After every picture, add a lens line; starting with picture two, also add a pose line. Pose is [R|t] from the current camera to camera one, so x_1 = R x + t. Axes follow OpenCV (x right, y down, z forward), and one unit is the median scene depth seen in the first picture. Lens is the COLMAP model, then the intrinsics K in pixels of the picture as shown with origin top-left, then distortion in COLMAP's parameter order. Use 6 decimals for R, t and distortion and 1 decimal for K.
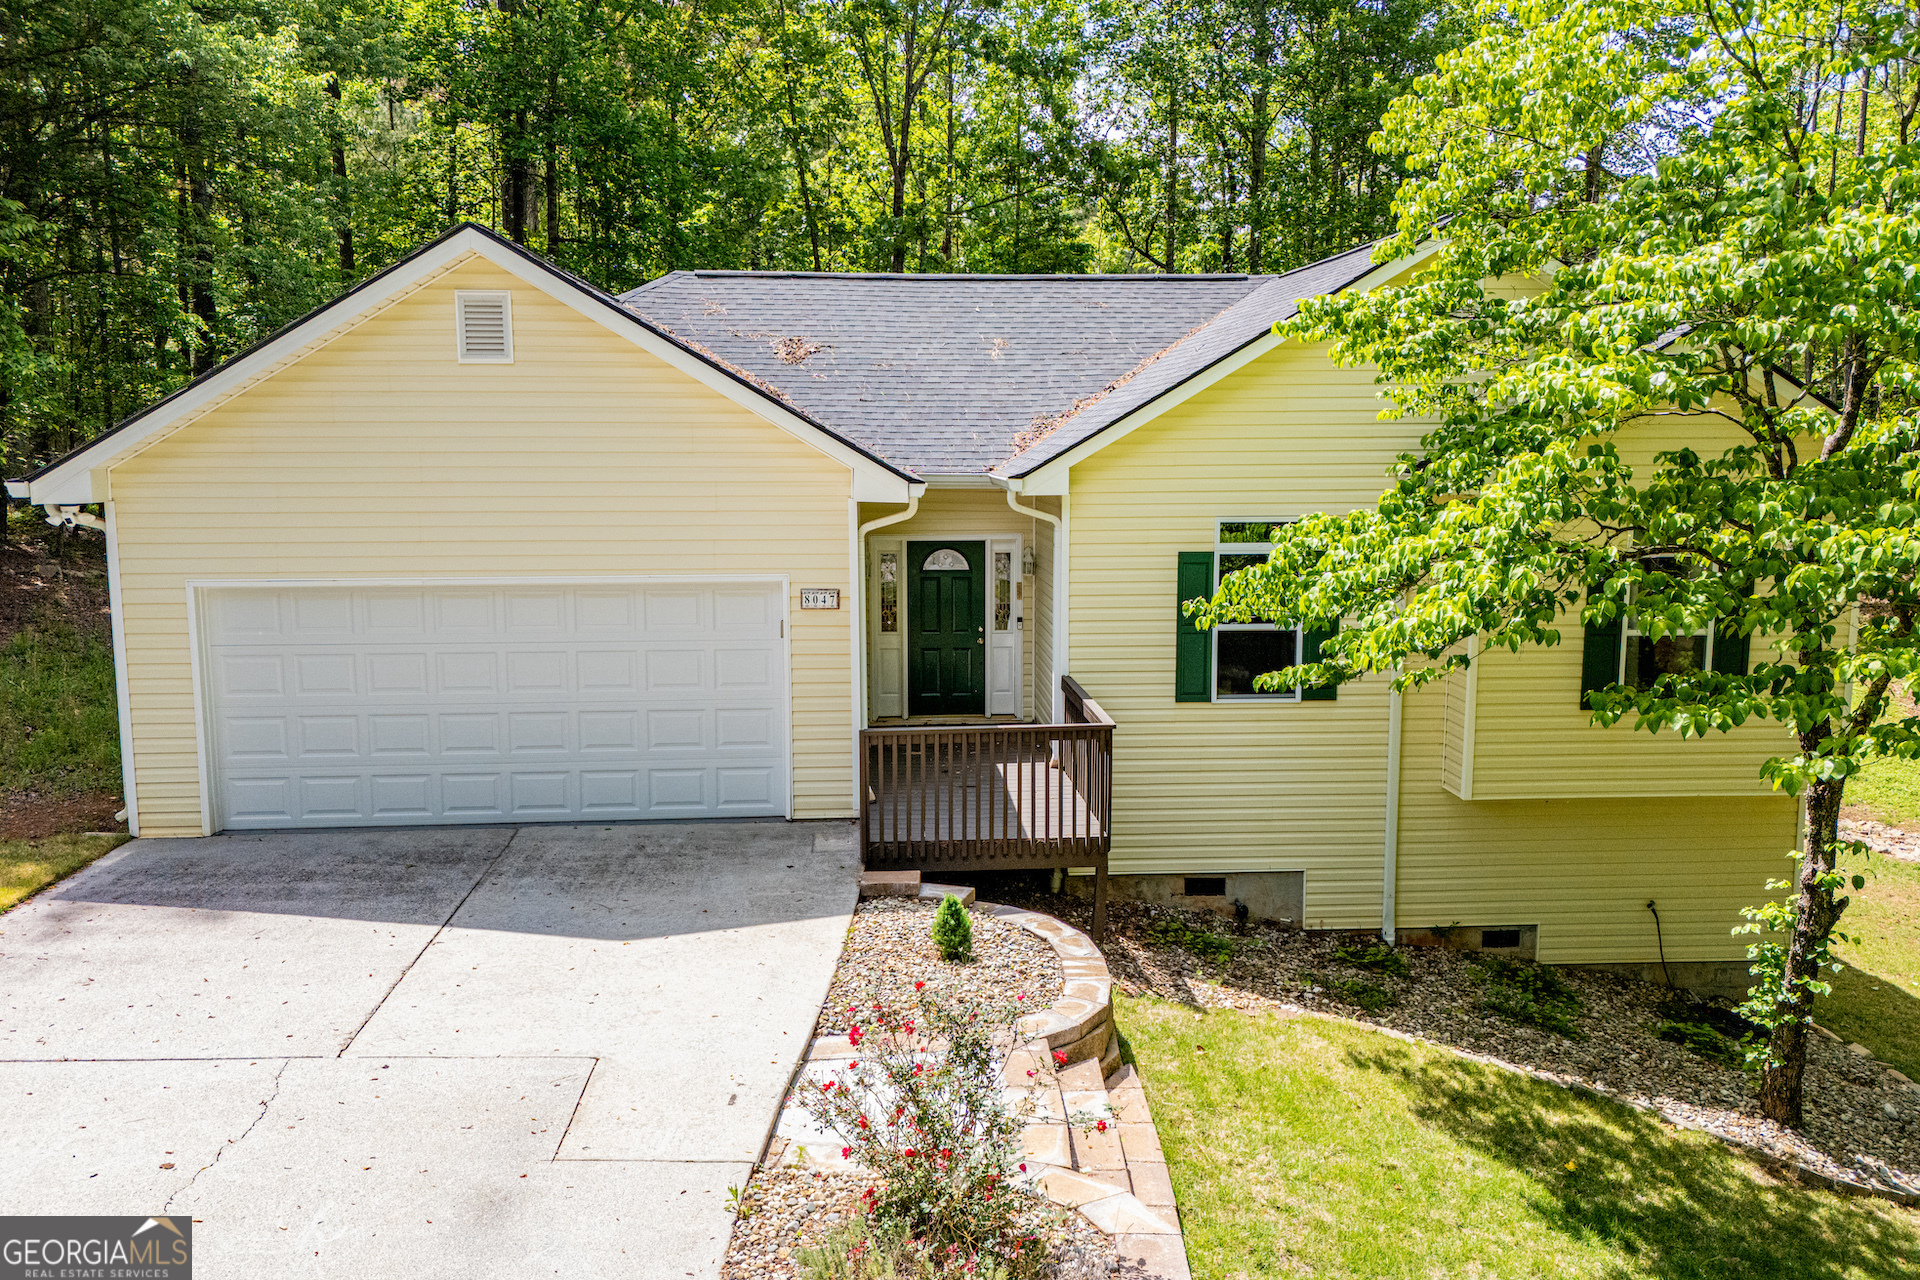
lens RADIAL K [[1419.8, 0, 960.0], [0, 1419.8, 640.0], [0, 0, 1]] dist [0.059007, -0.049514]
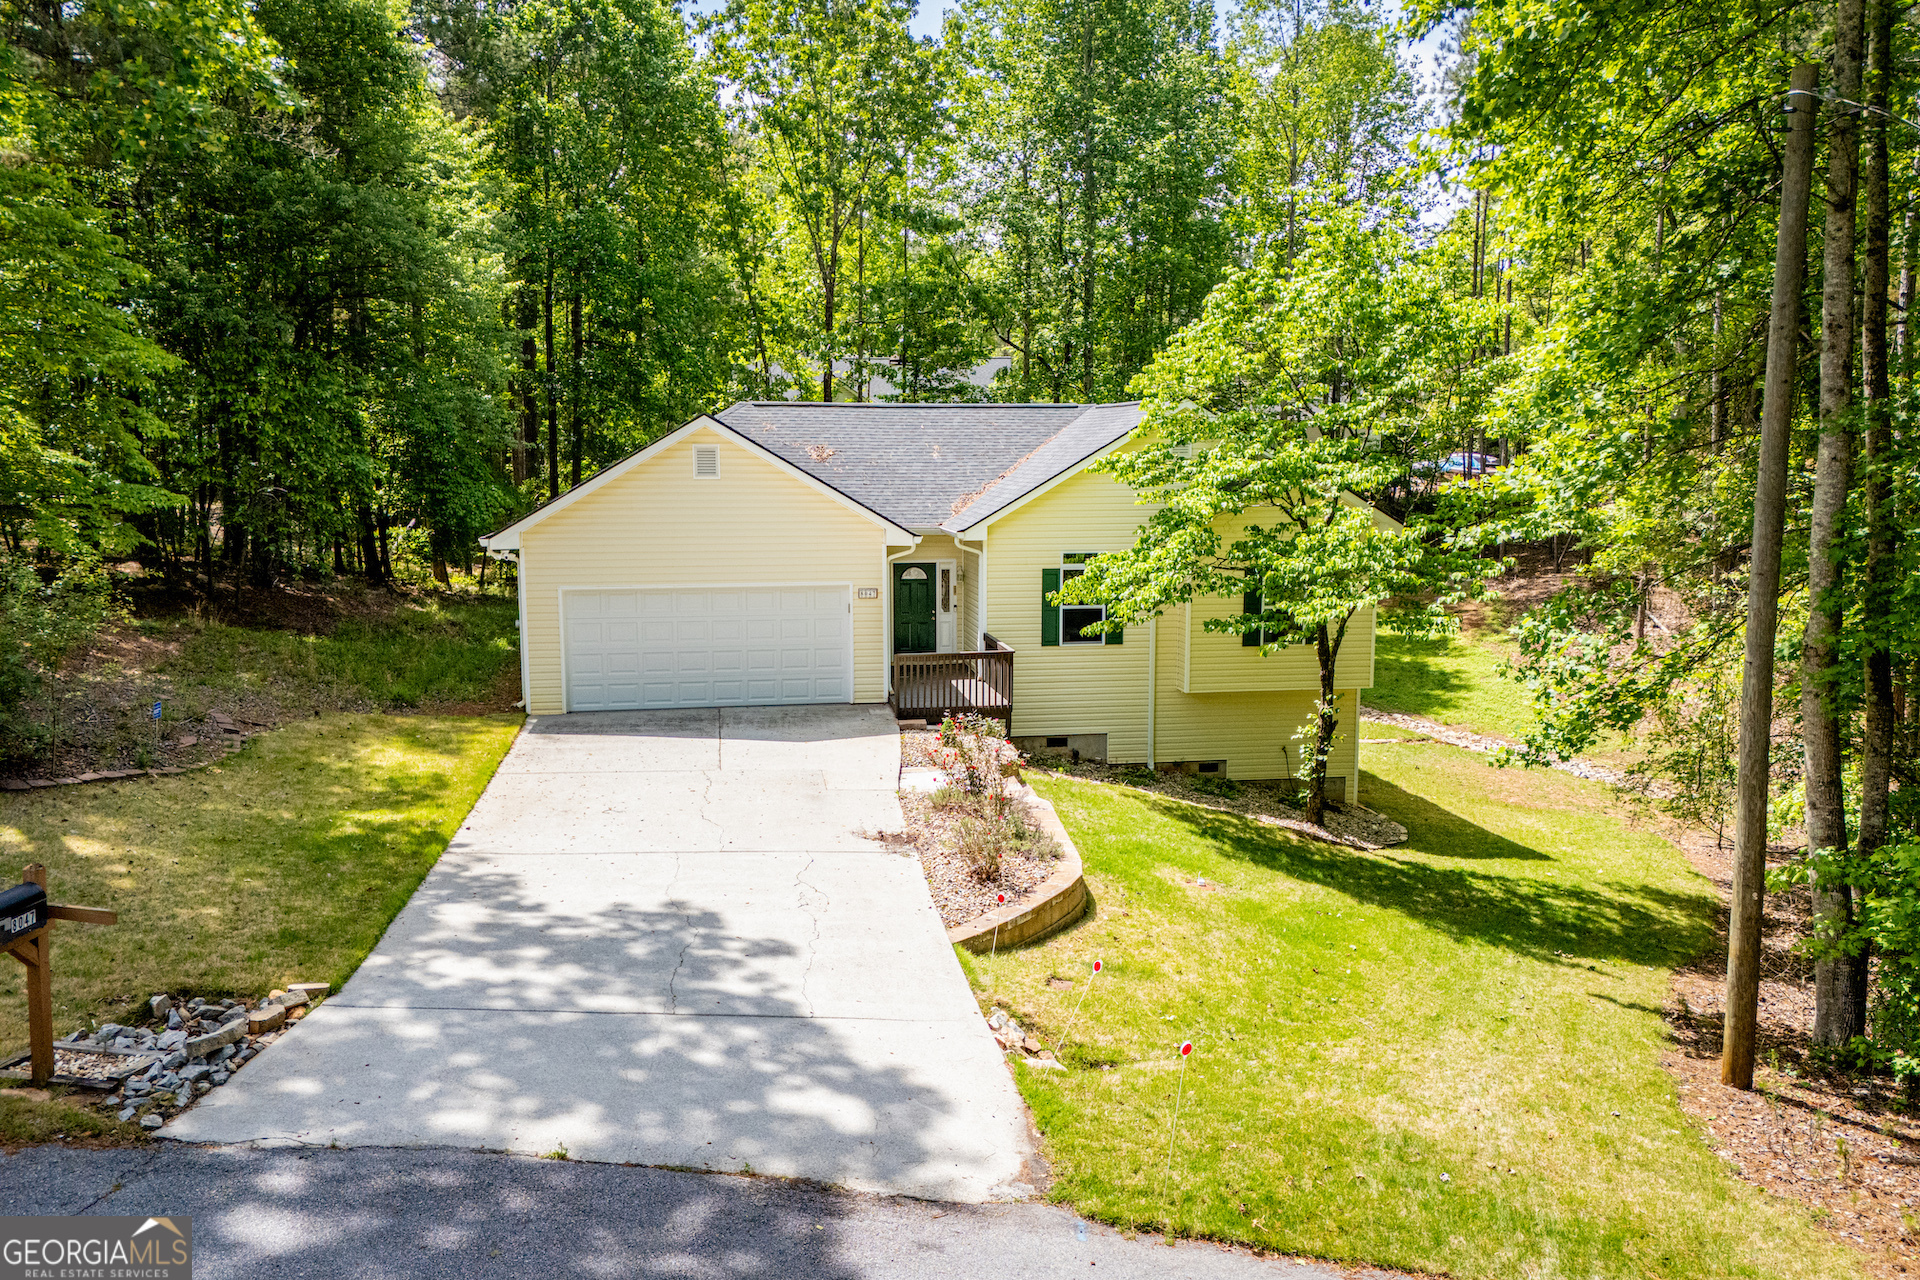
lens RADIAL K [[1278.4, 0, 930.8], [0, 1278.4, 664.3], [0, 0, 1]] dist [0.107299, 0.000611]
pose [[0.997249, -0.012334, 0.073088, -0.149192], [0.011151, 0.999800, 0.016573, 0.044611], [-0.073278, -0.015712, 0.997188, -0.860133]]
